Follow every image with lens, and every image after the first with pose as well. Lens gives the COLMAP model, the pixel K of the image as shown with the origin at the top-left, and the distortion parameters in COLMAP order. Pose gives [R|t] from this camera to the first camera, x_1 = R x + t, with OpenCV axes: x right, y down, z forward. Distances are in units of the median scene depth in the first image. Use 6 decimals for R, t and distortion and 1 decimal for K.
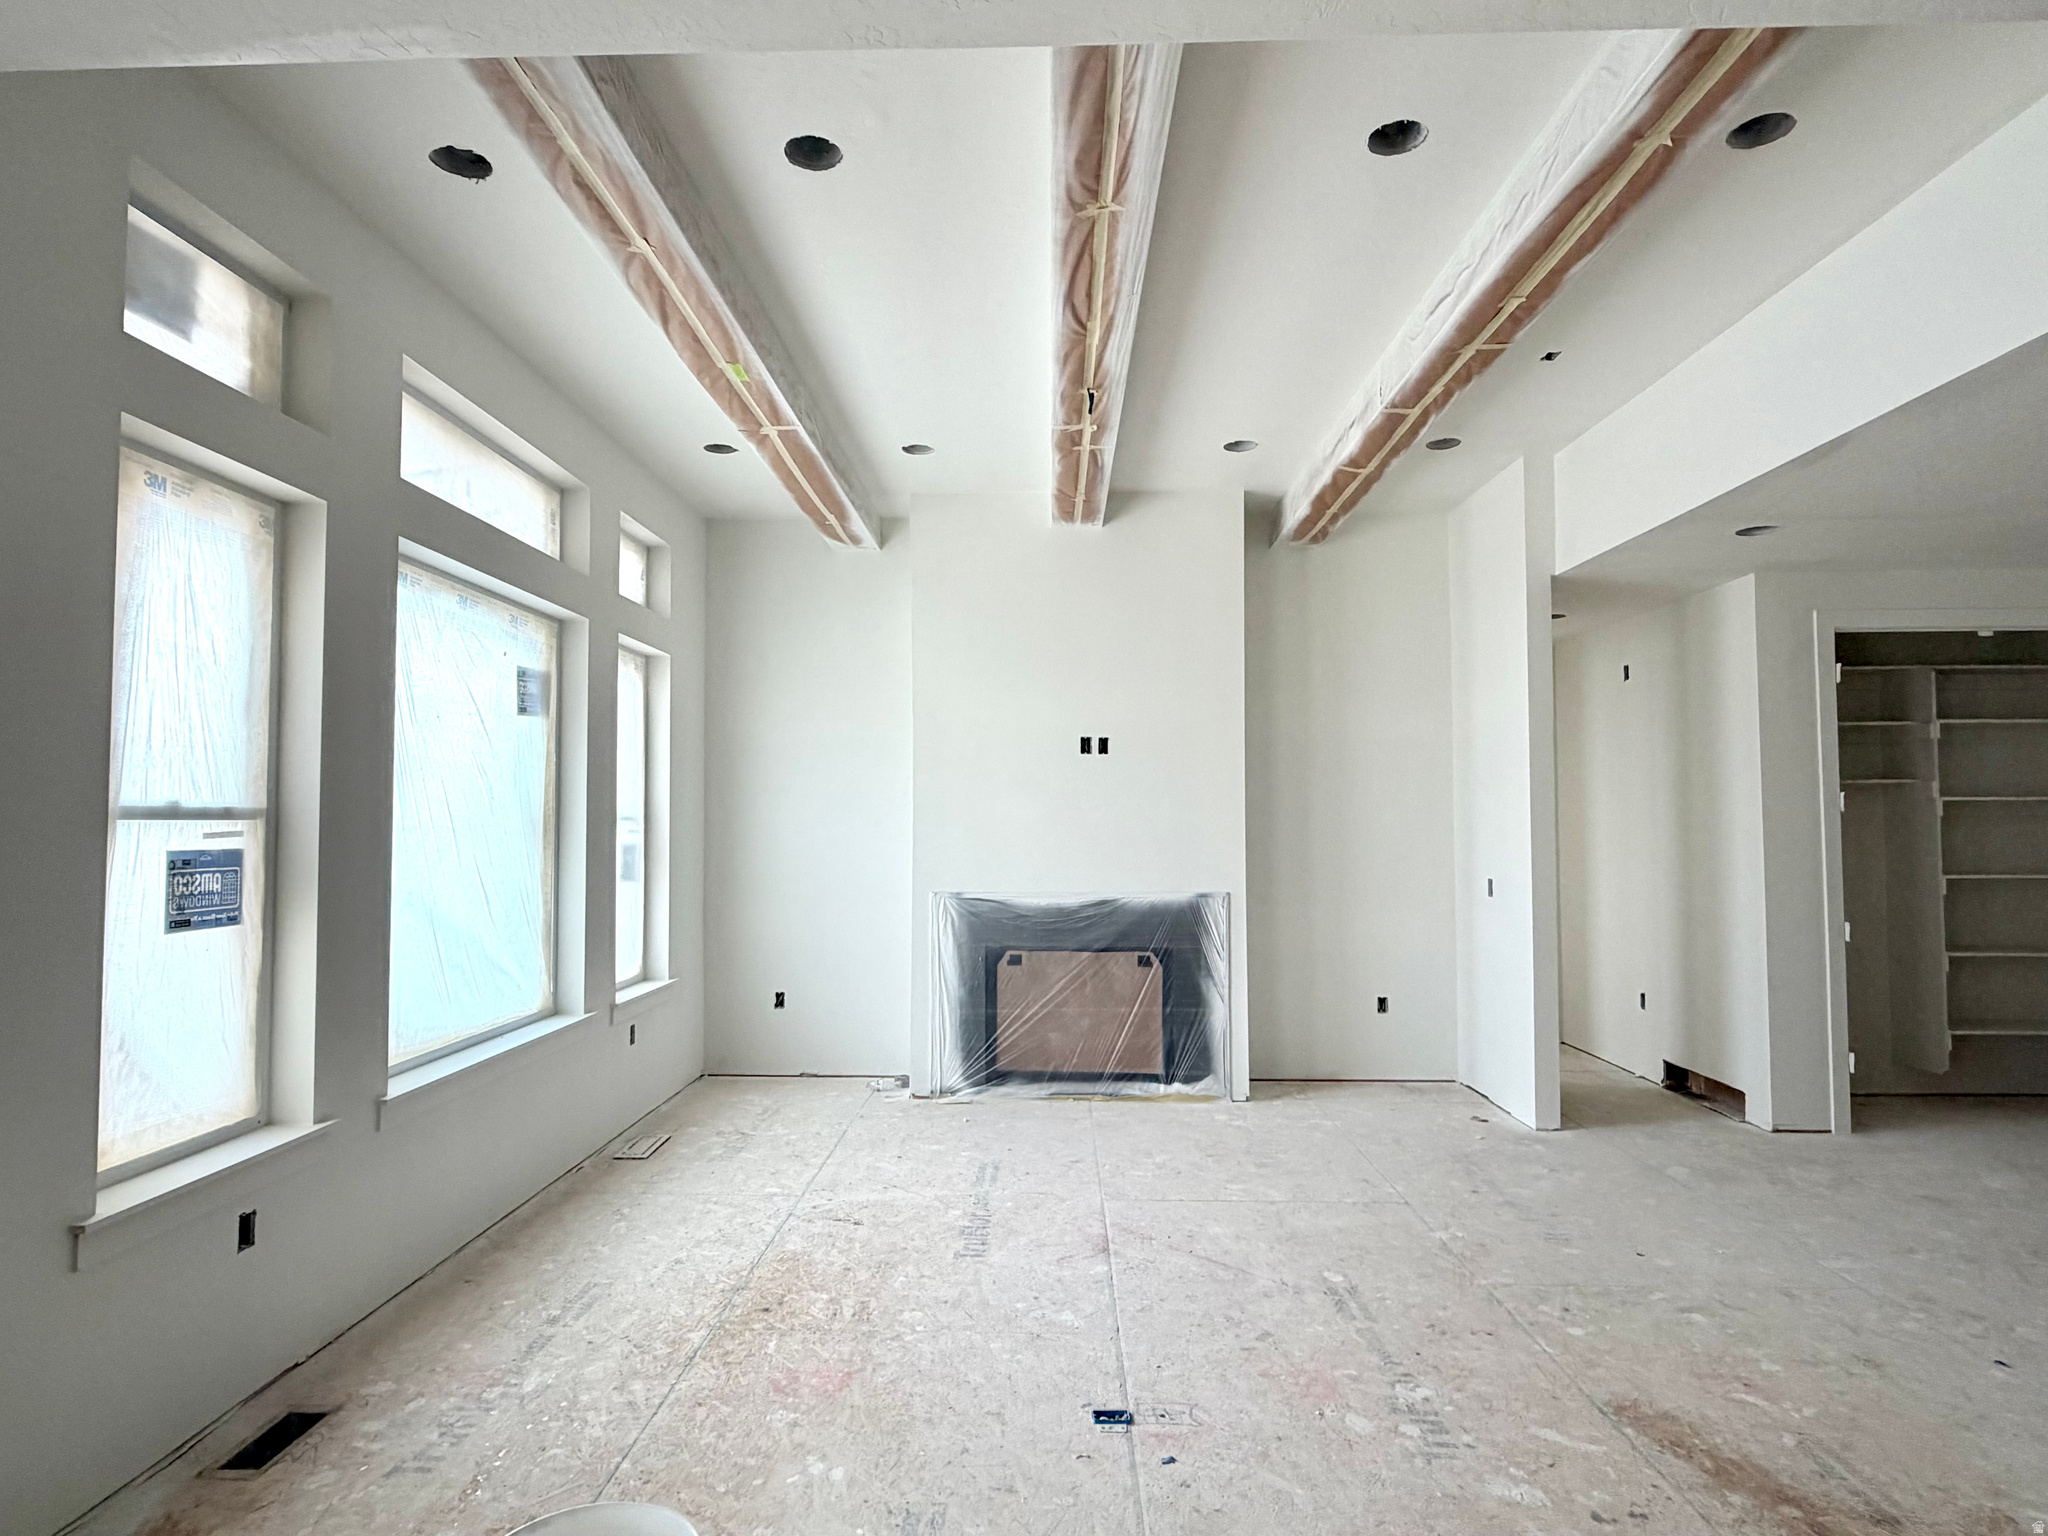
lens RADIAL K [[1118.2, 0, 1024.0], [0, 1118.2, 768.0], [0, 0, 1]] dist [-0.000384, 0.002247]
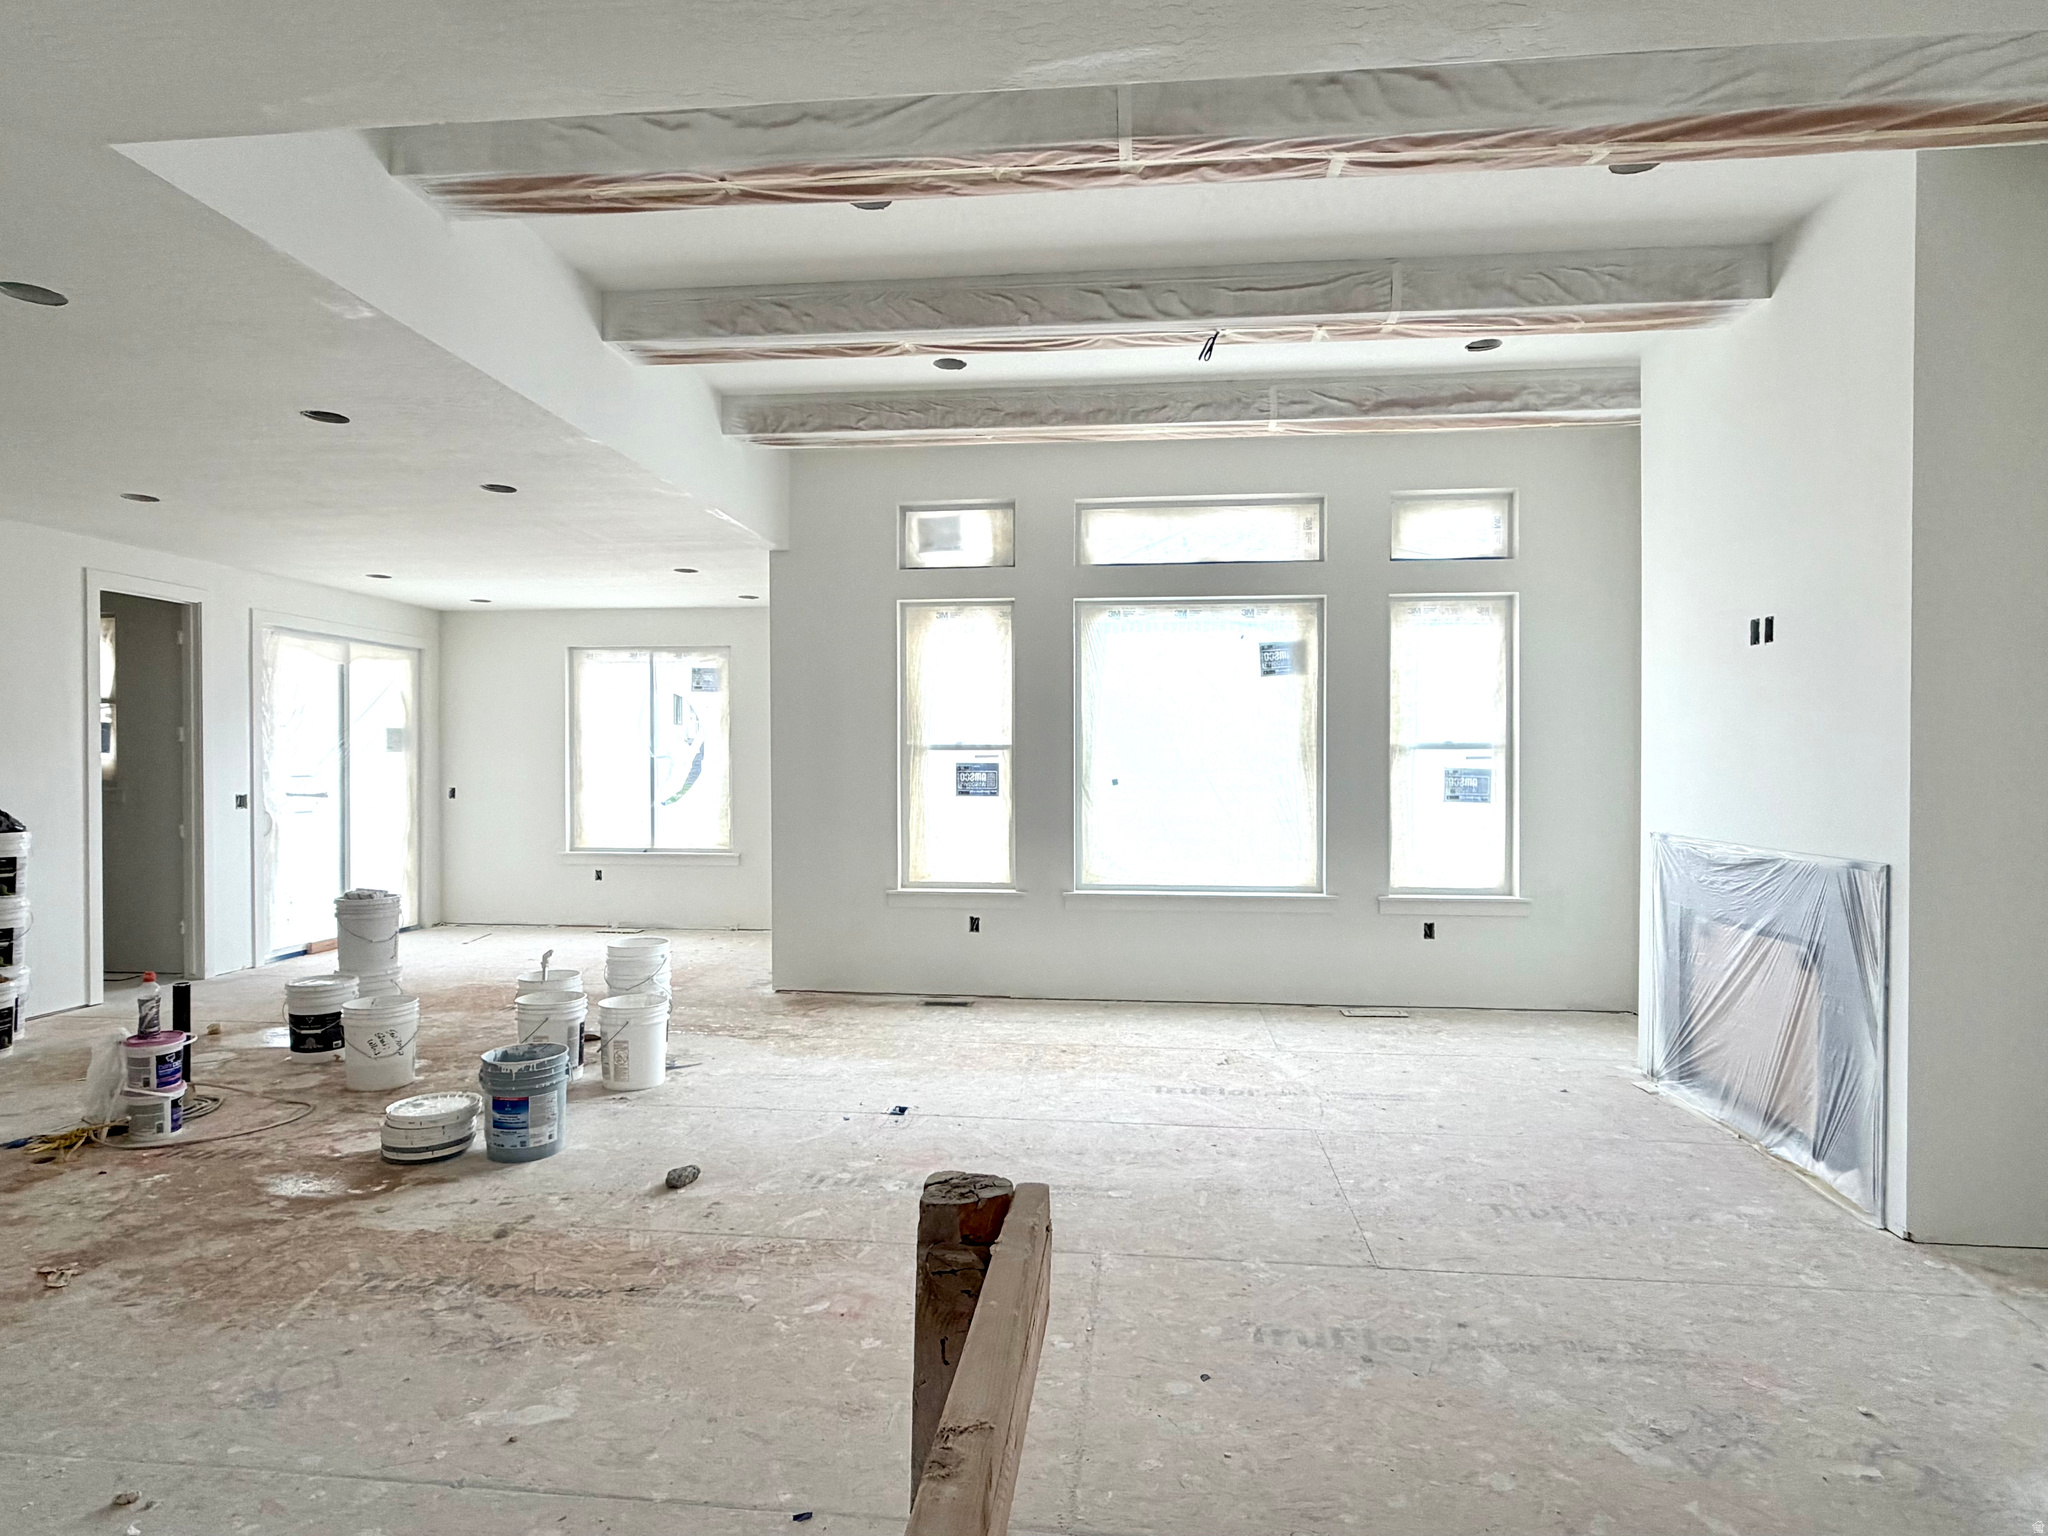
lens RADIAL K [[1118.2, 0, 1024.0], [0, 1118.2, 768.0], [0, 0, 1]] dist [-0.000384, 0.002247]
pose [[-0.065760, 0.006834, -0.997812, 1.223927], [0.048138, 0.998834, 0.003668, 0.060959], [0.996674, -0.047792, -0.066013, 0.950626]]
